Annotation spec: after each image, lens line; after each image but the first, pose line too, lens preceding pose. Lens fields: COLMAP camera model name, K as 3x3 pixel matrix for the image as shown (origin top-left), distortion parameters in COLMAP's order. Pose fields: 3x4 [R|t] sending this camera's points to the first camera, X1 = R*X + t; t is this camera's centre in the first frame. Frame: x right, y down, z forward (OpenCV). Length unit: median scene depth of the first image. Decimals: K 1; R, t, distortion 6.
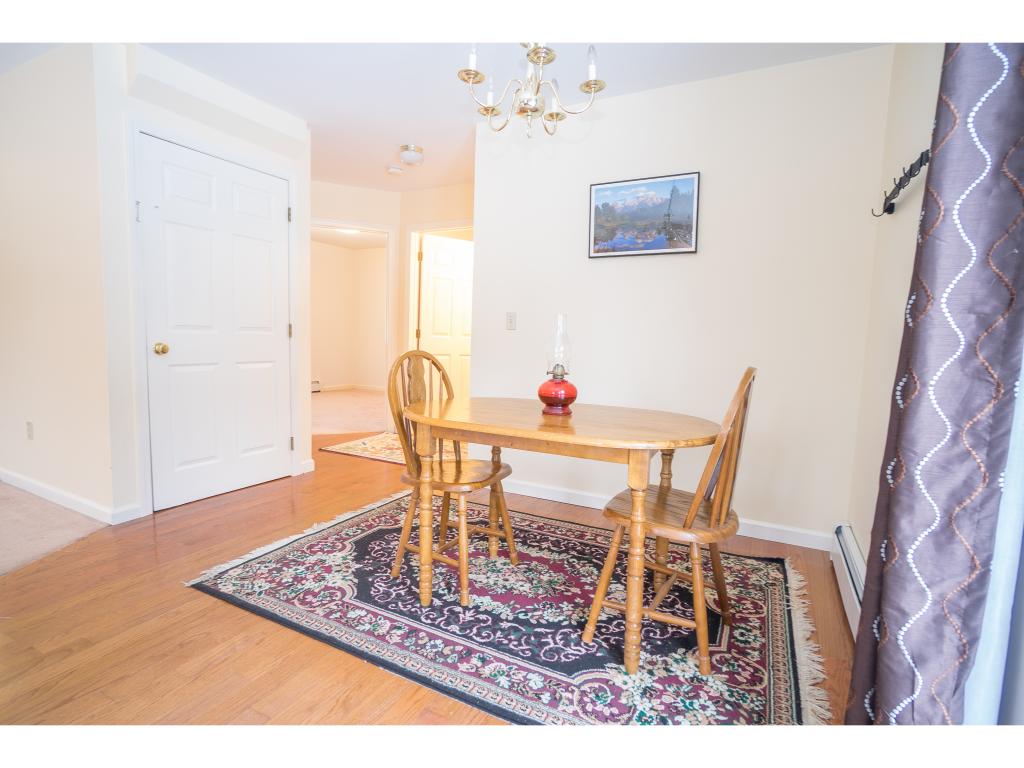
lens RADIAL K [[500.6, 0, 504.4], [0, 500.6, 388.0], [0, 0, 1]] dist [-0.000772, -0.000058]
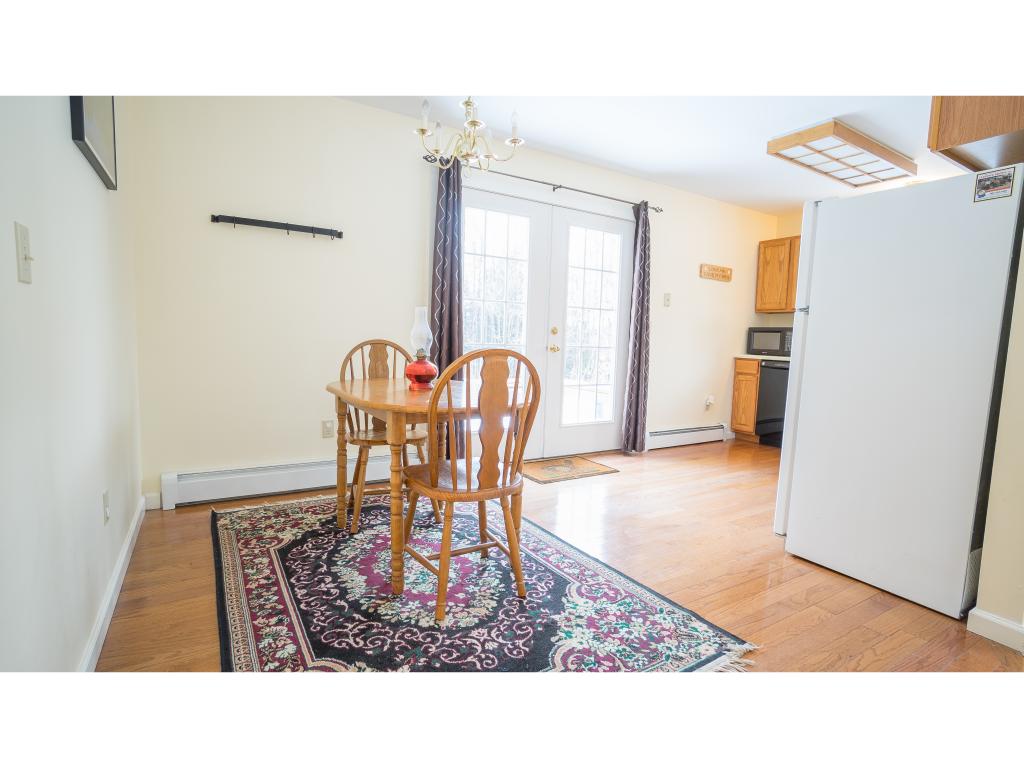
lens RADIAL K [[500.6, 0, 508.3], [0, 500.6, 382.5], [0, 0, 1]] dist [-0.000772, -0.000058]
pose [[-0.856688, -0.099265, 0.506194, -0.614553], [-0.002043, 0.981955, 0.189105, -0.173889], [-0.515831, 0.160970, -0.841432, 1.704643]]
